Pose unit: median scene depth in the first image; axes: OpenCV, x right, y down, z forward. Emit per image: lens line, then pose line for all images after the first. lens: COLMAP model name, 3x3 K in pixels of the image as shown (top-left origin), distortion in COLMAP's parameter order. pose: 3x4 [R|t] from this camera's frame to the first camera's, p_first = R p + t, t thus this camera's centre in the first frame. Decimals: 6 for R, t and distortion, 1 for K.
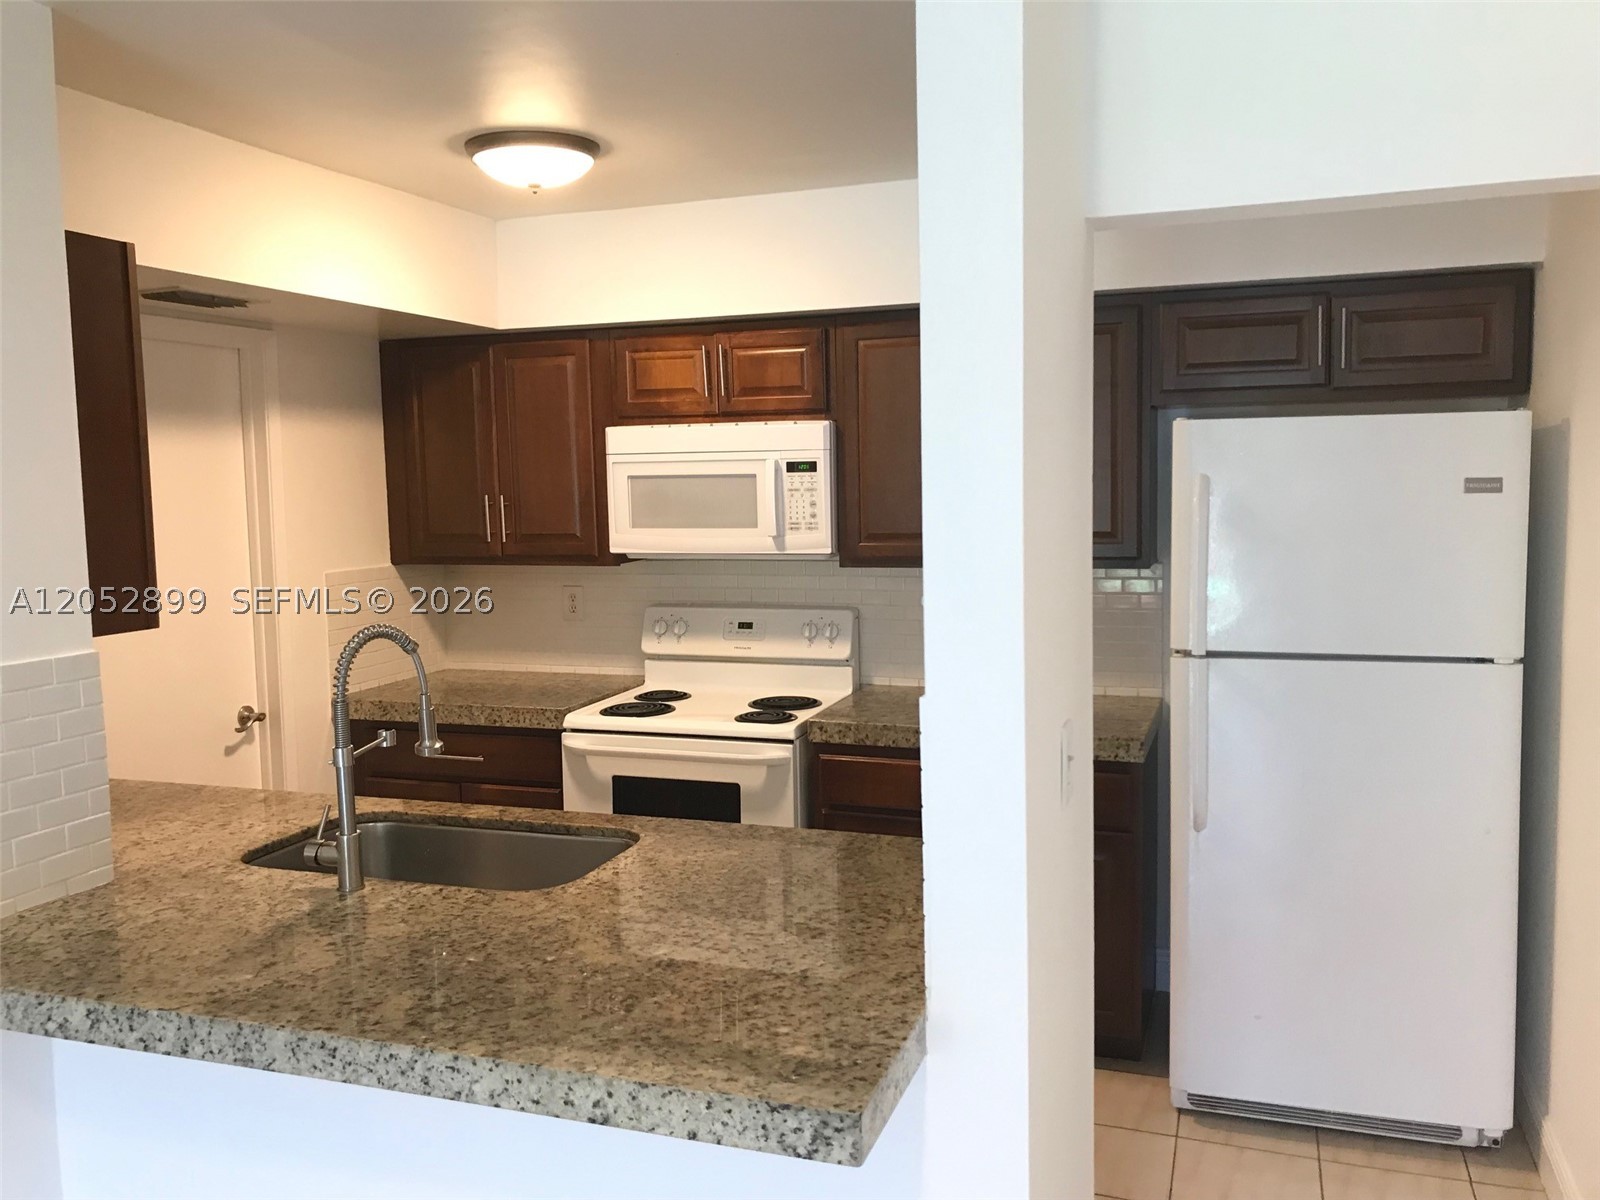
lens RADIAL K [[1300.1, 0, 796.2], [0, 1300.1, 586.0], [0, 0, 1]] dist [0.016004, -0.008260]
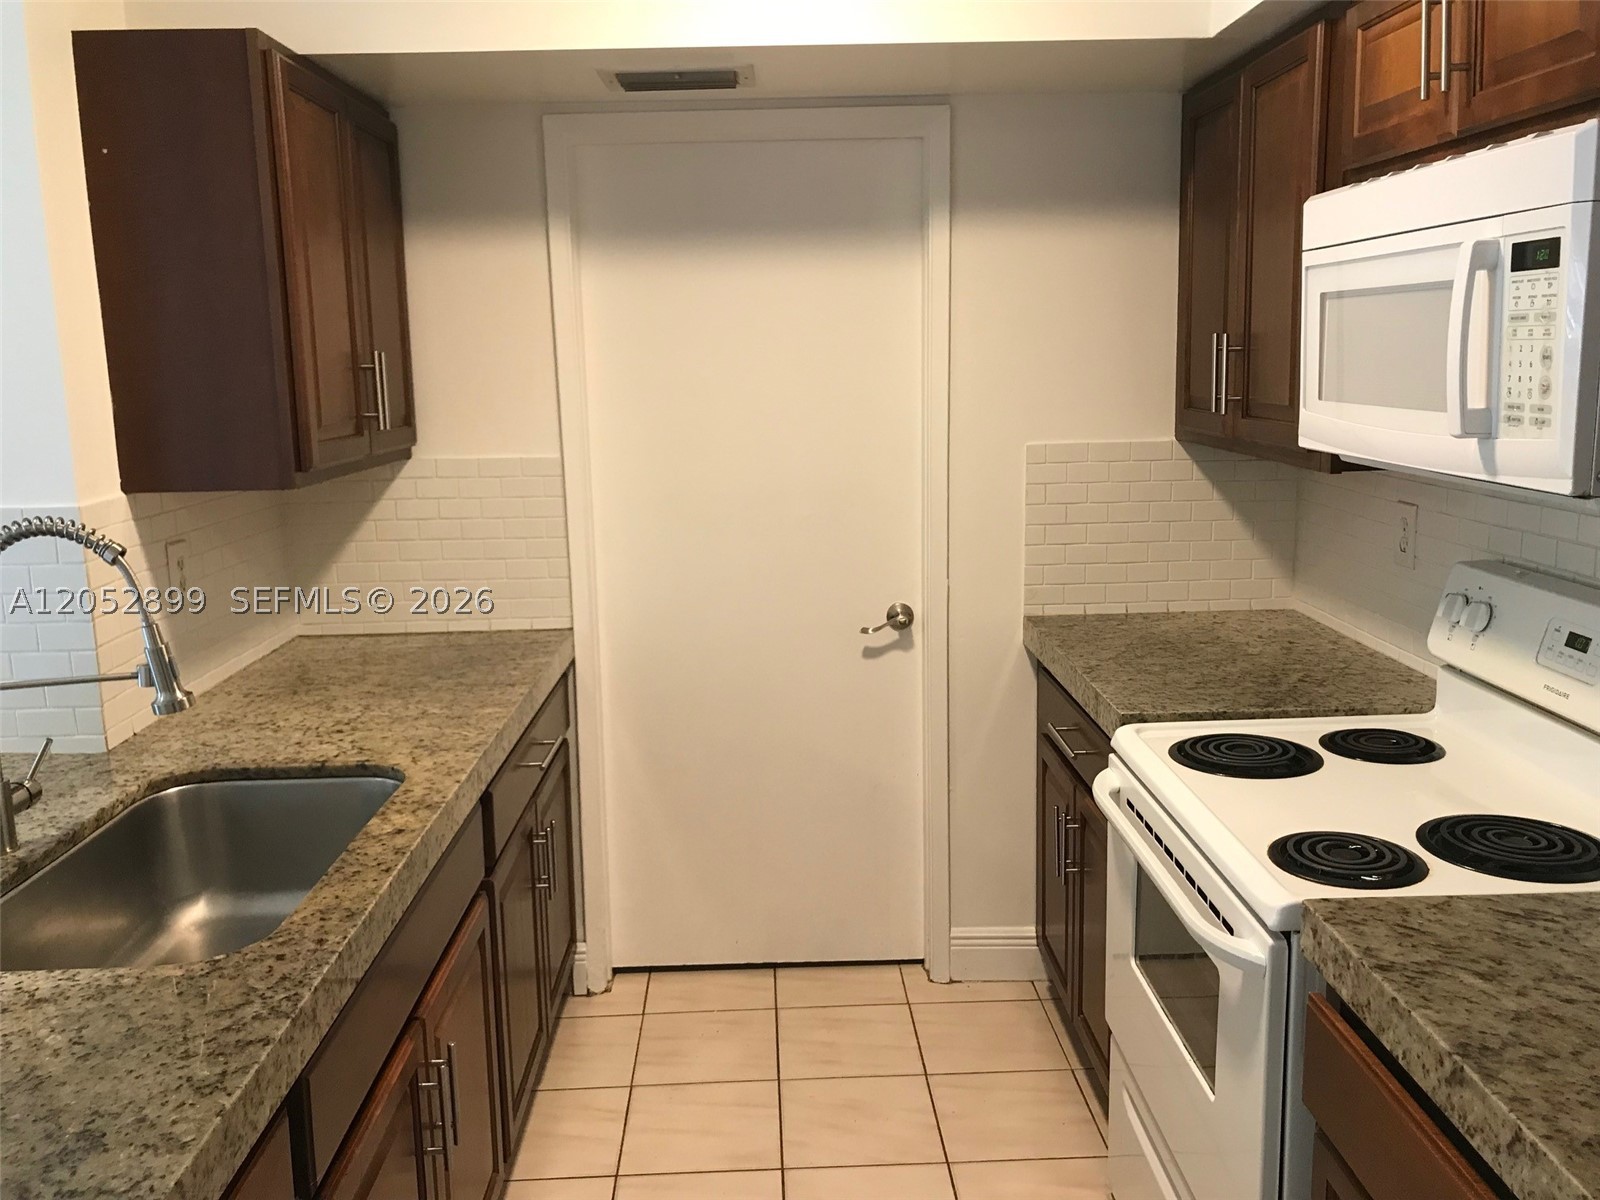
lens RADIAL K [[1300.1, 0, 796.2], [0, 1300.1, 586.0], [0, 0, 1]] dist [0.016004, -0.008260]
pose [[0.349097, 0.177873, -0.920050, 0.289349], [-0.064179, 0.984053, 0.165895, -0.046573], [0.934886, 0.001134, 0.354945, 0.666374]]
